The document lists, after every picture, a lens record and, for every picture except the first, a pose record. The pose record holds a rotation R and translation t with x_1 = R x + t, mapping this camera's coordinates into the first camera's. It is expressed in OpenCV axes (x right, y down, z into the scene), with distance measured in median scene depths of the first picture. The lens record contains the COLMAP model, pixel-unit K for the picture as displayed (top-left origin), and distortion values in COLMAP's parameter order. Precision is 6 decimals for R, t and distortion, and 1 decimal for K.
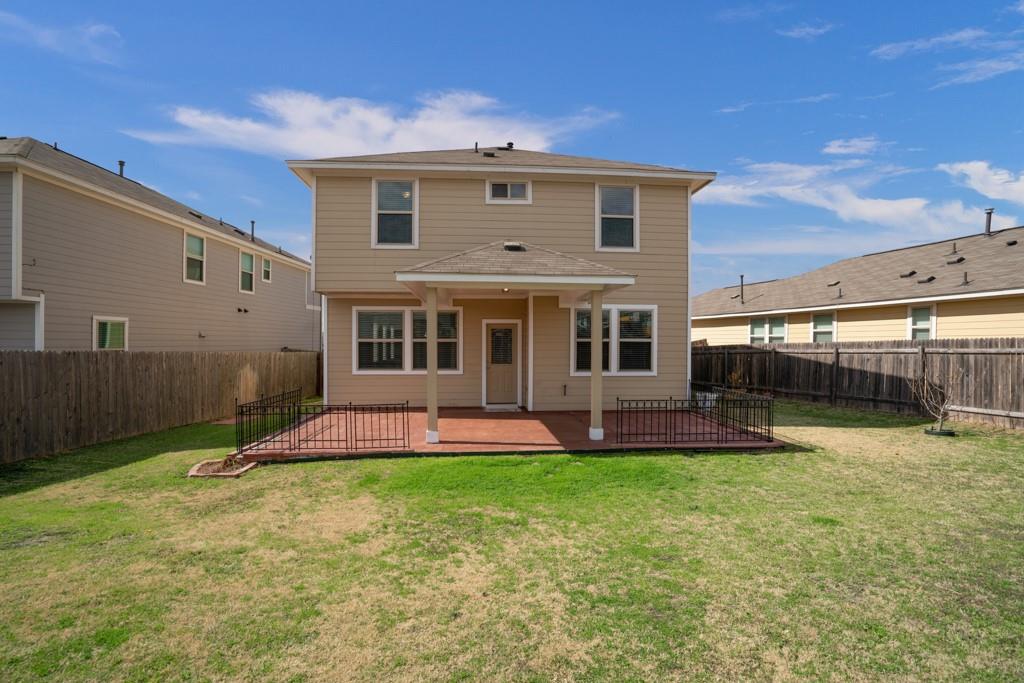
lens RADIAL K [[475.5, 0, 511.7], [0, 475.5, 343.0], [0, 0, 1]] dist [-0.035074, 0.010623]
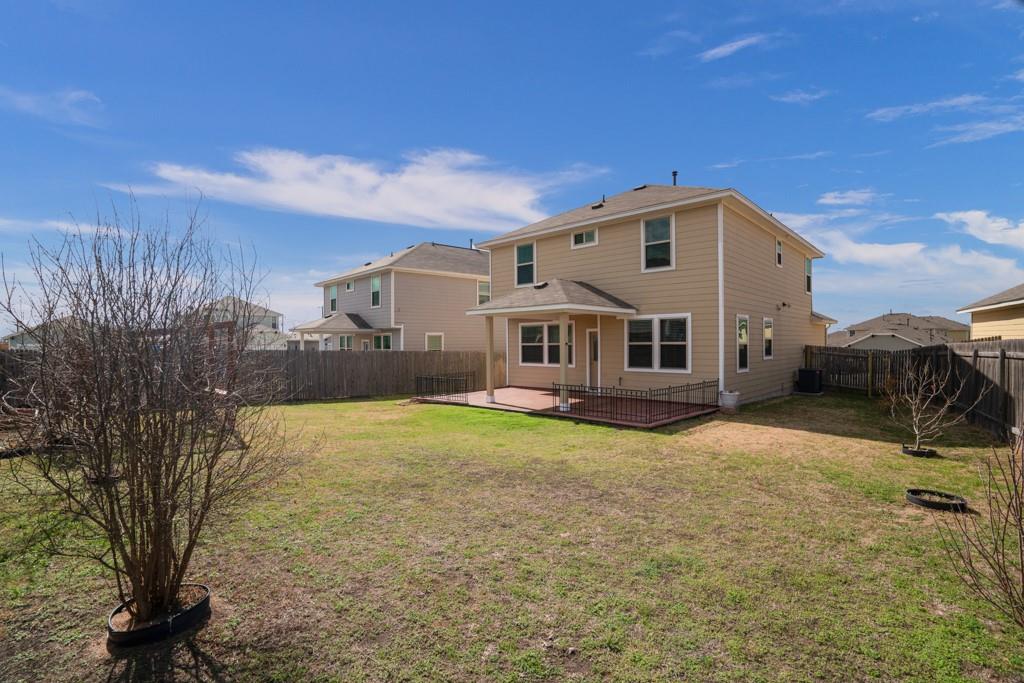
lens RADIAL K [[475.5, 0, 515.5], [0, 475.5, 343.2], [0, 0, 1]] dist [-0.035074, 0.010623]
pose [[0.679476, -0.007885, -0.733656, 0.873000], [0.006208, 0.999968, -0.004997, -0.002506], [0.733672, -0.001159, 0.679503, -0.106677]]
